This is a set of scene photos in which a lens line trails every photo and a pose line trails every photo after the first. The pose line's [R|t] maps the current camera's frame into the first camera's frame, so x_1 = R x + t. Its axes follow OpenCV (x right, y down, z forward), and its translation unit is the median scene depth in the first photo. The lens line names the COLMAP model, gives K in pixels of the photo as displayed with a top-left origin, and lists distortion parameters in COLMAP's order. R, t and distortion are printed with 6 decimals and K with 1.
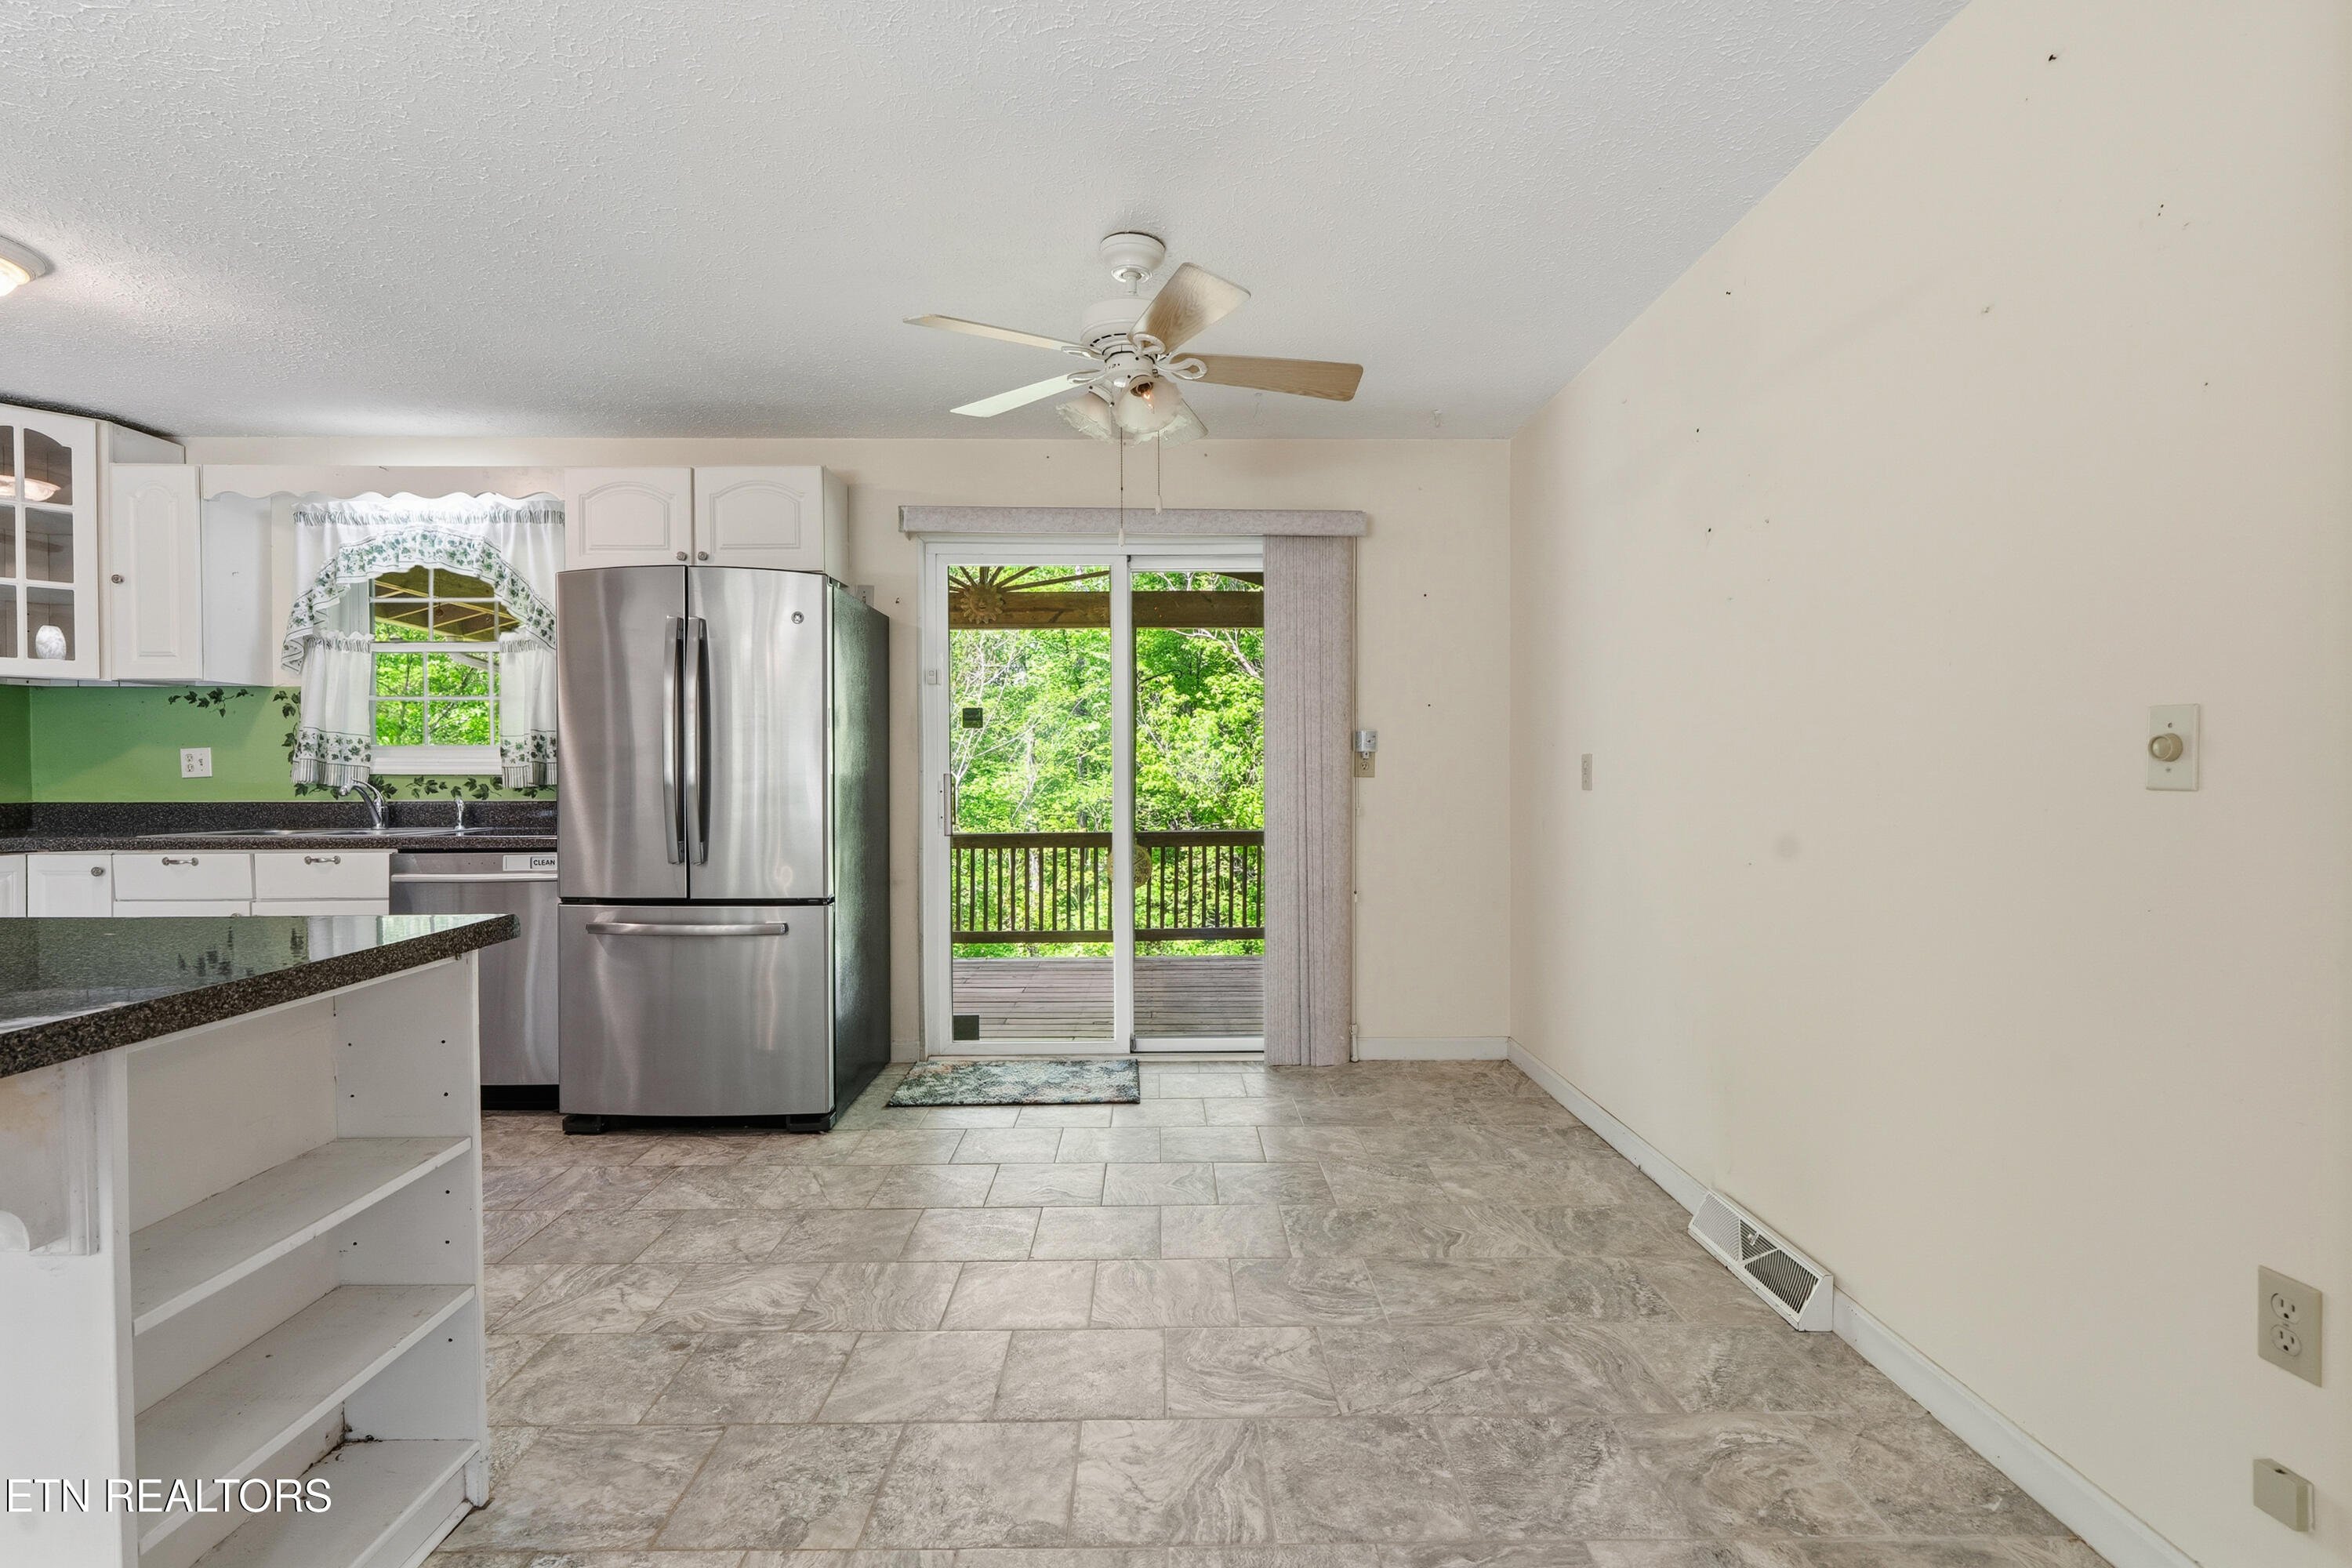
lens RADIAL K [[1074.4, 0, 1166.4], [0, 1074.4, 790.1], [0, 0, 1]] dist [-0.001053, 0.000202]
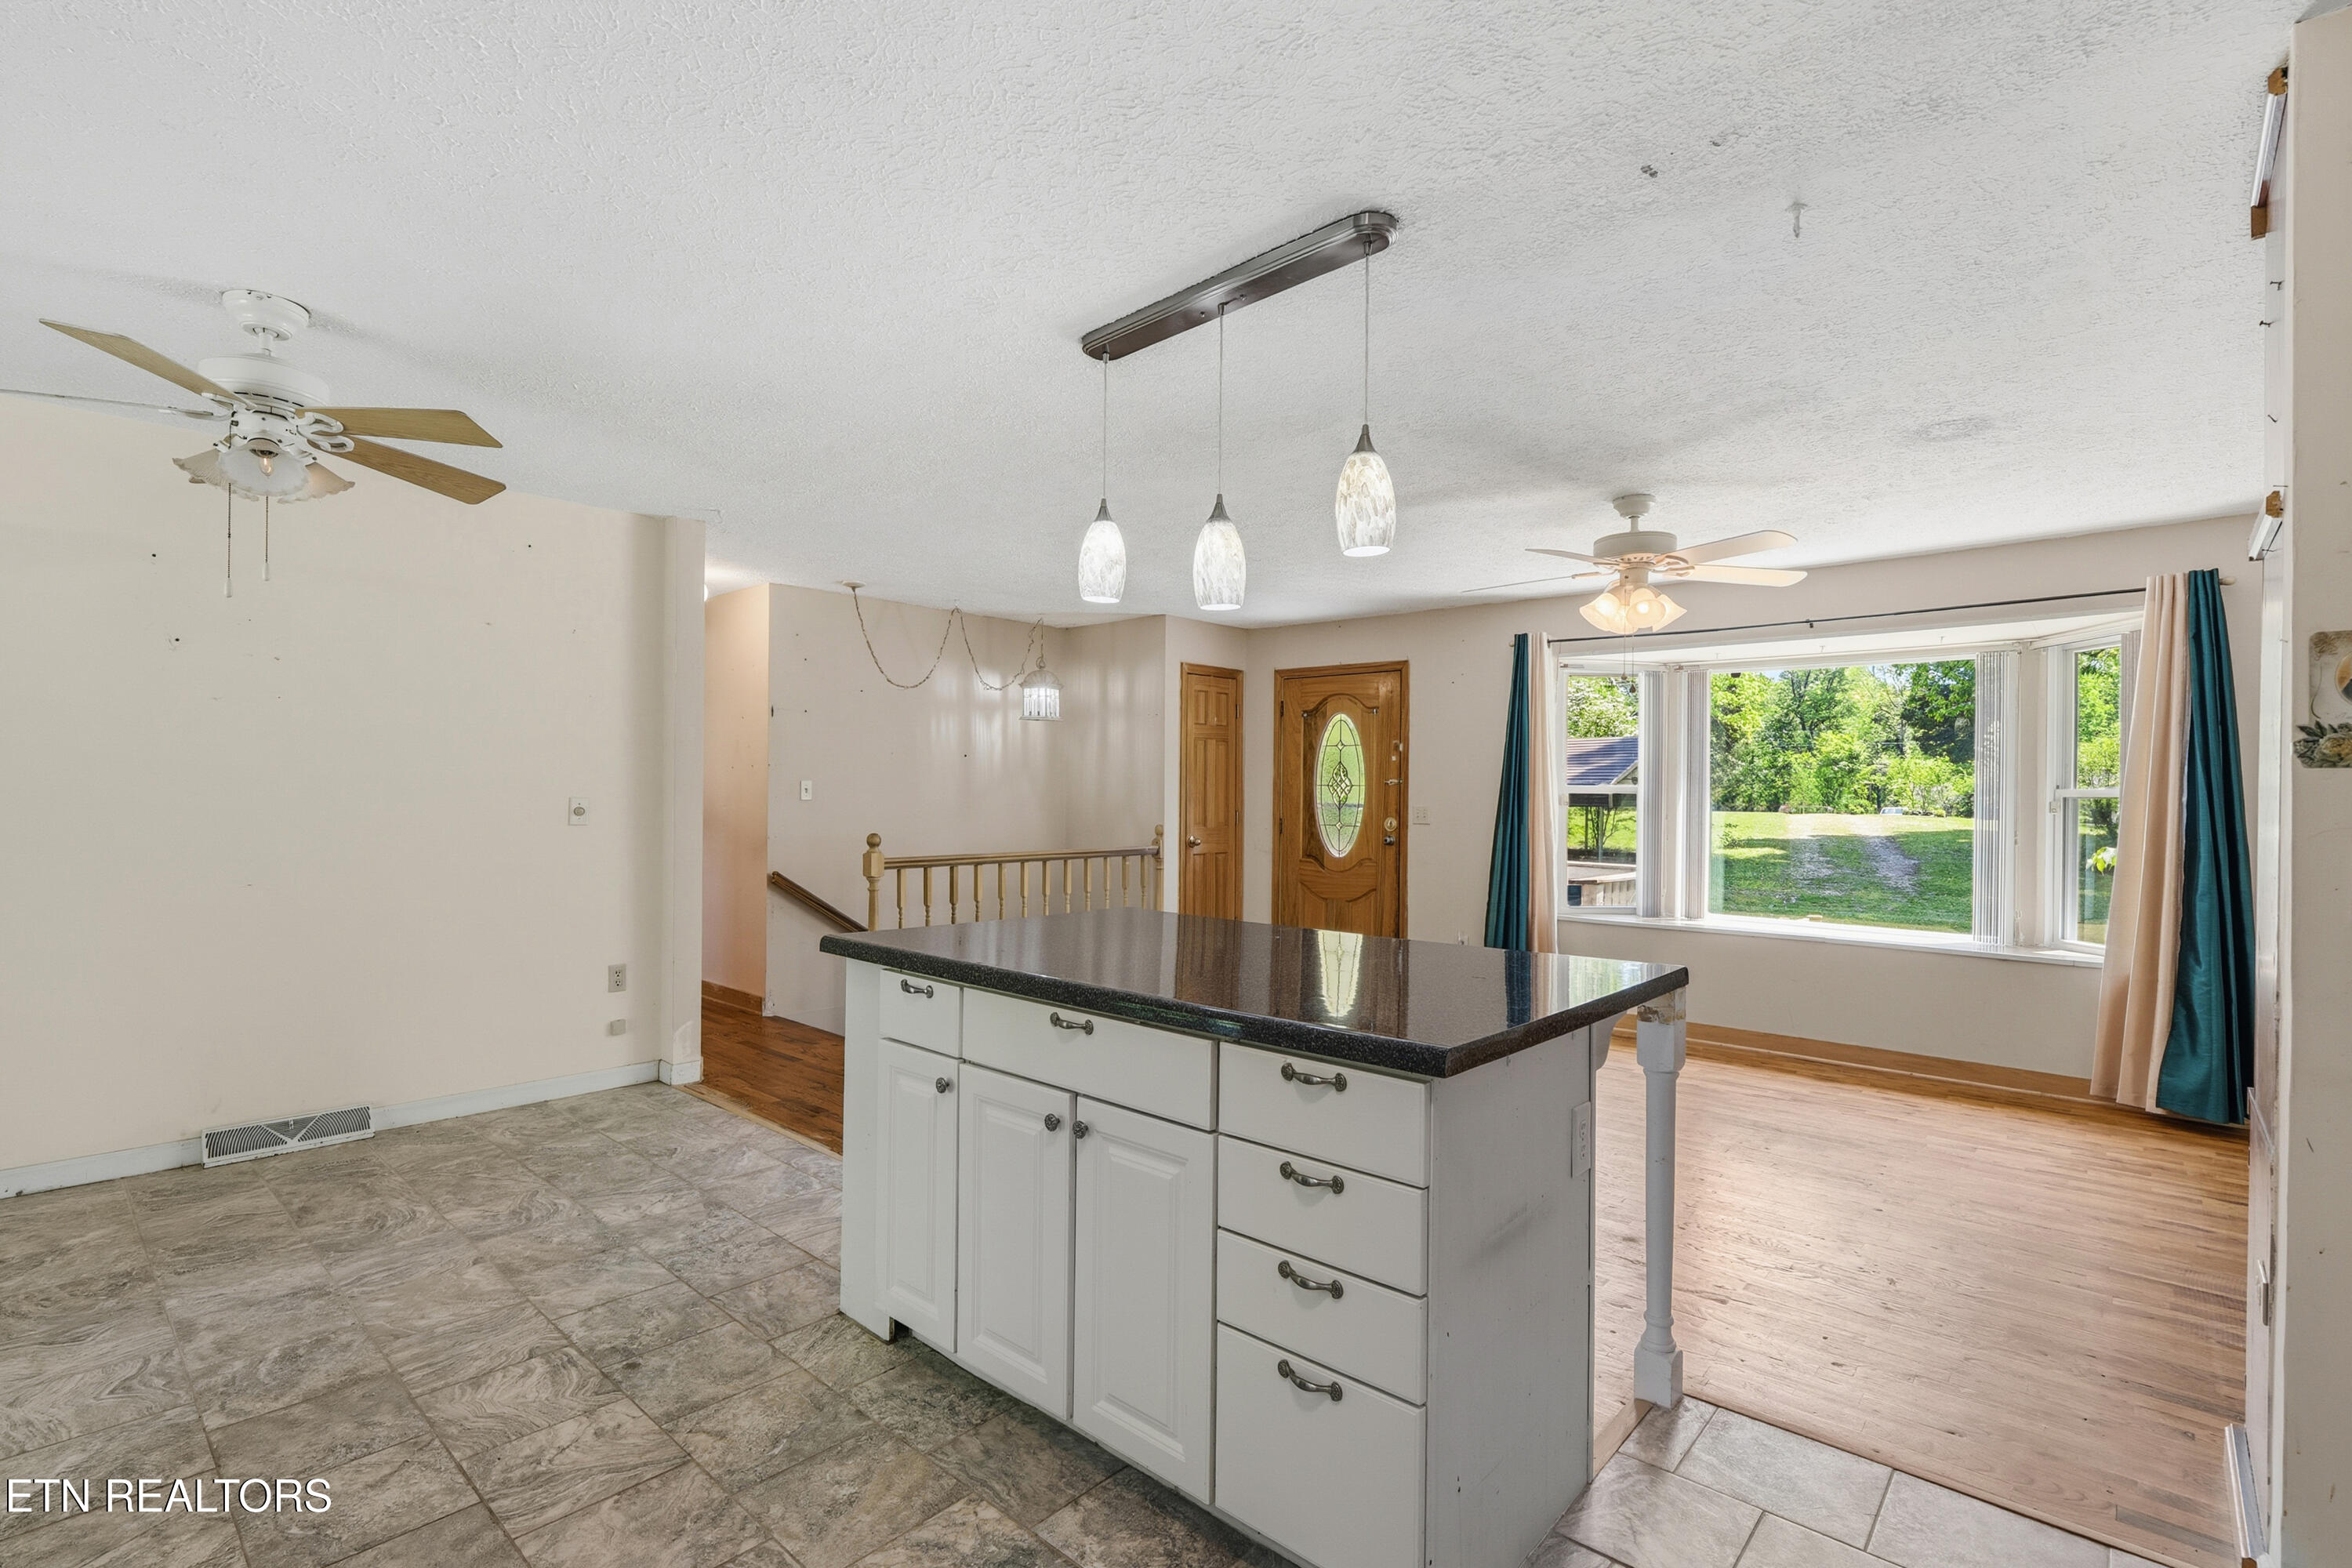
lens RADIAL K [[1078.8, 0, 1162.4], [0, 1078.8, 794.7], [0, 0, 1]] dist [-0.001877, 0.000060]
pose [[-0.729714, -0.007317, 0.683714, -0.889969], [0.001979, 0.999916, 0.012813, -0.046173], [-0.683750, 0.010703, -0.729638, 0.792266]]
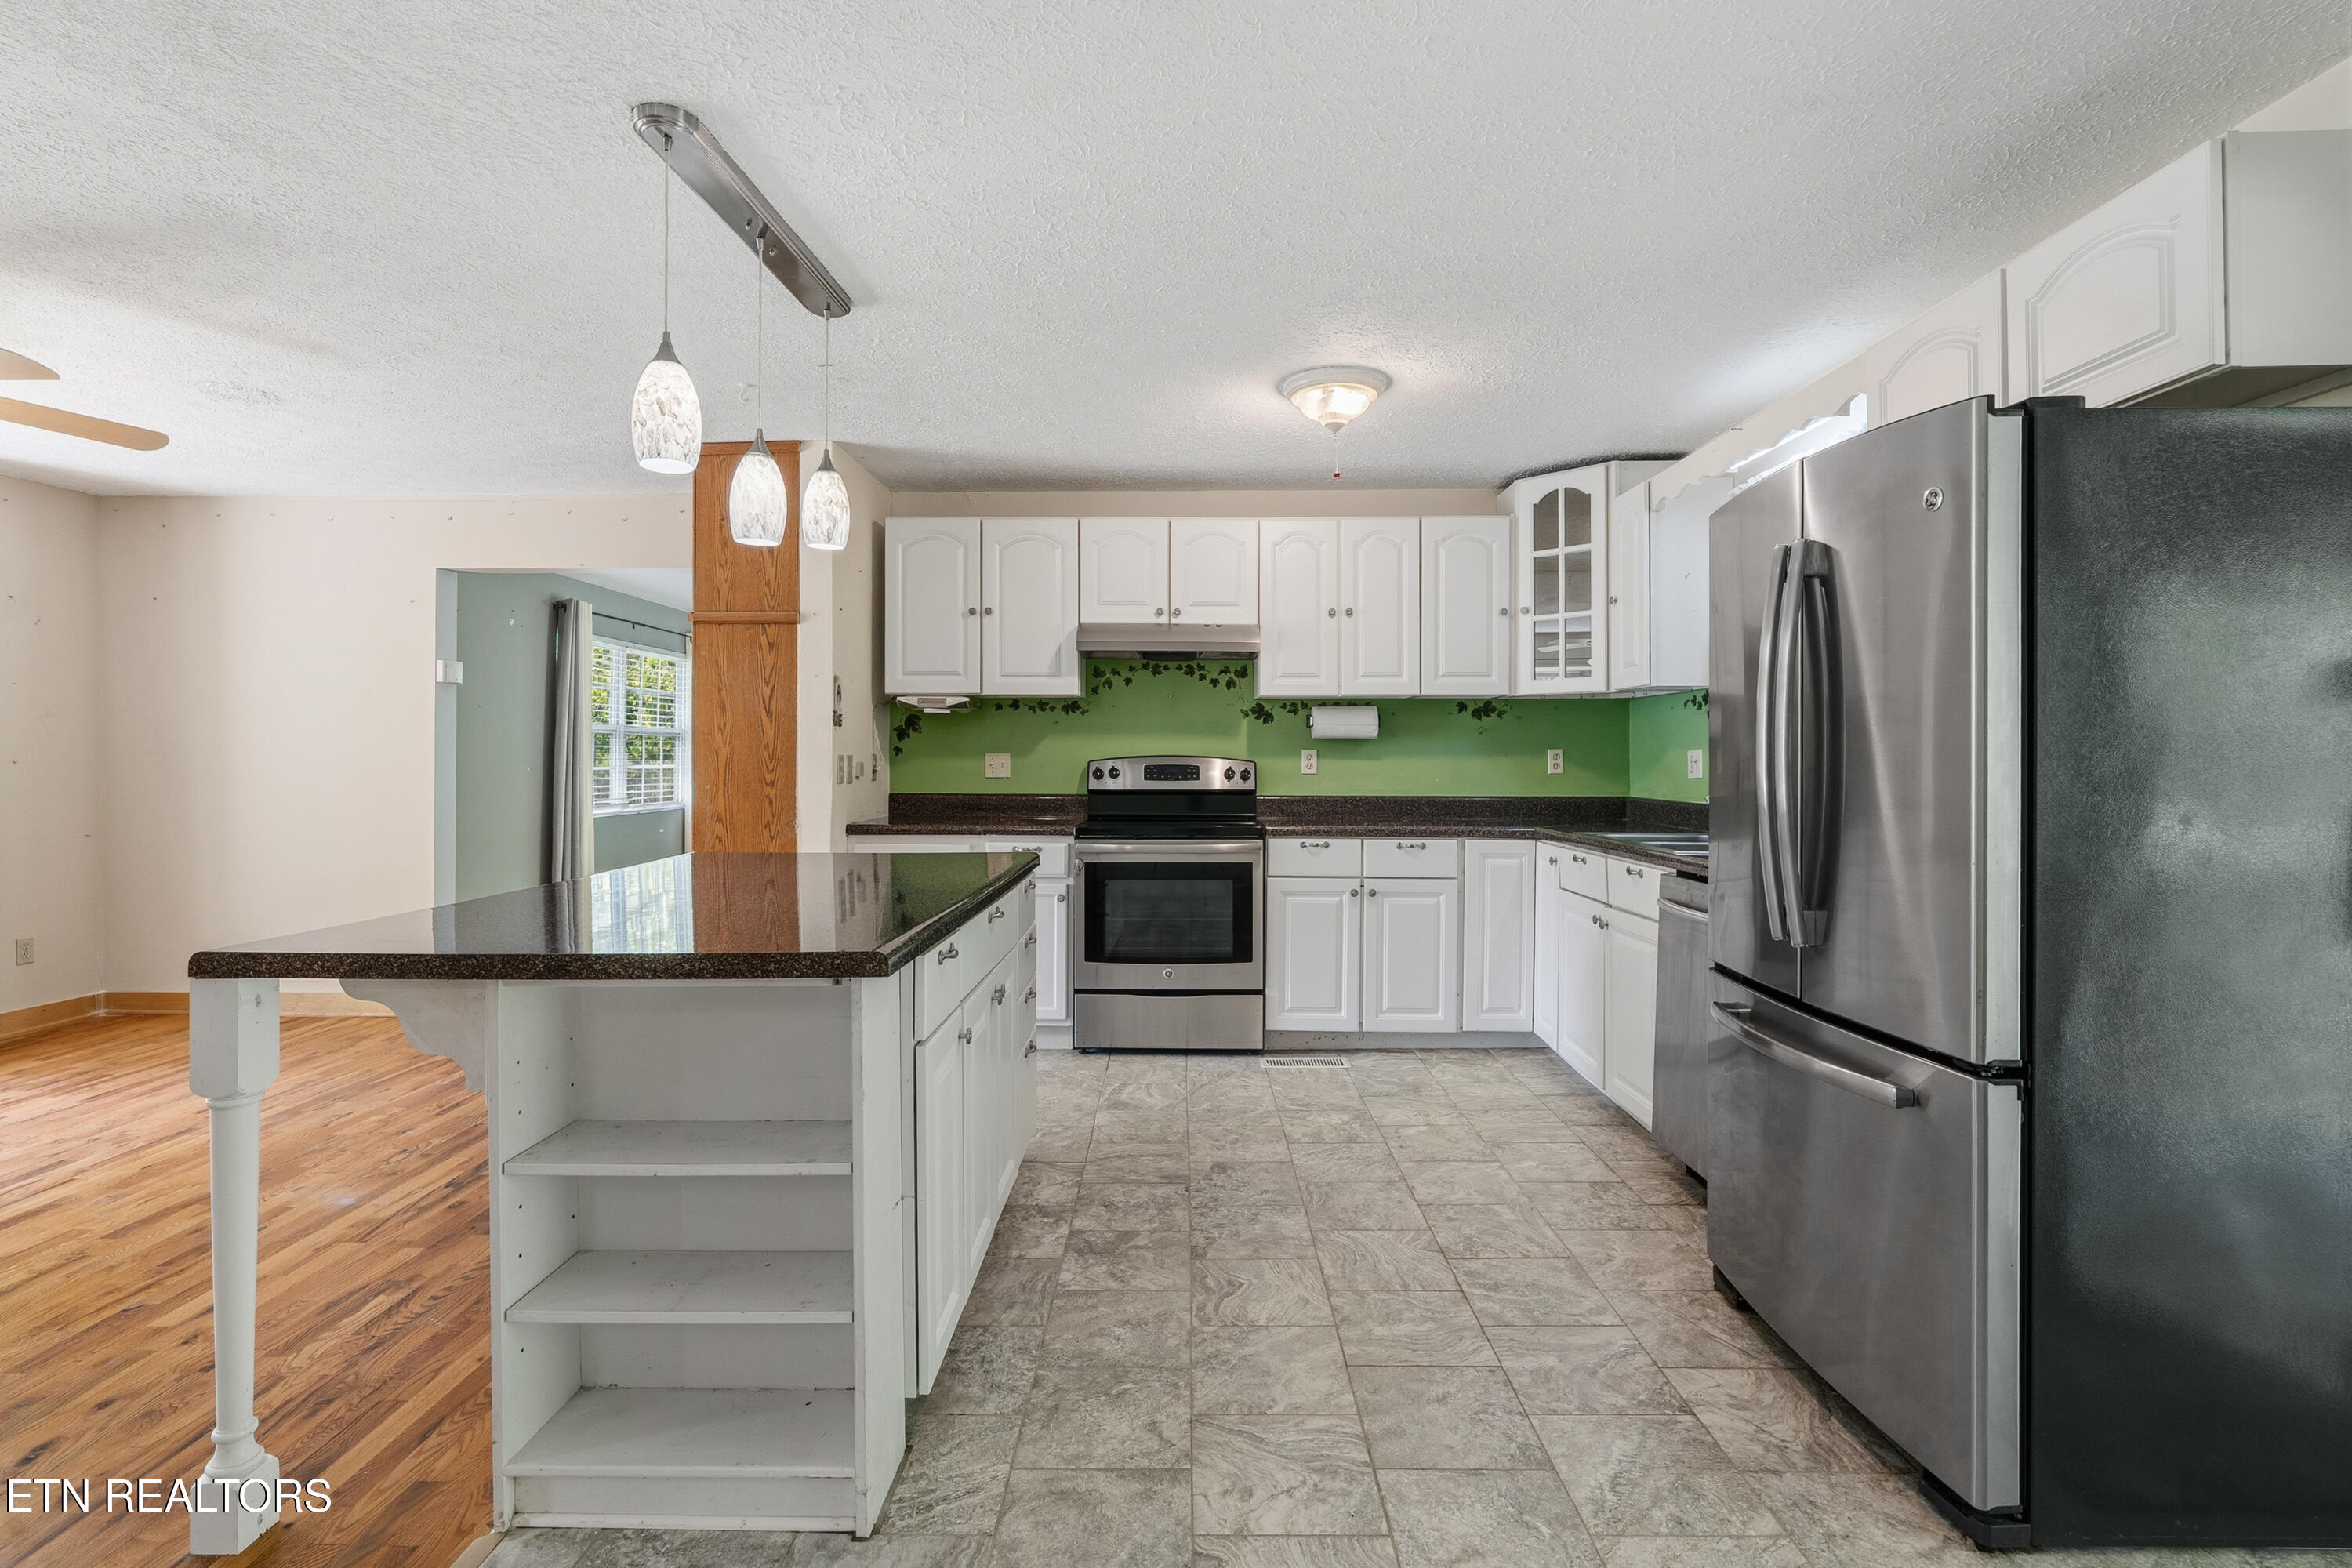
lens RADIAL K [[1080.8, 0, 1172.1], [0, 1080.8, 758.8], [0, 0, 1]] dist [-0.005510, 0.000400]
pose [[-0.022360, 0.004603, -0.999739, 0.153421], [-0.017678, 0.999831, 0.004999, -0.029036], [0.999594, 0.017785, -0.022275, 0.563353]]
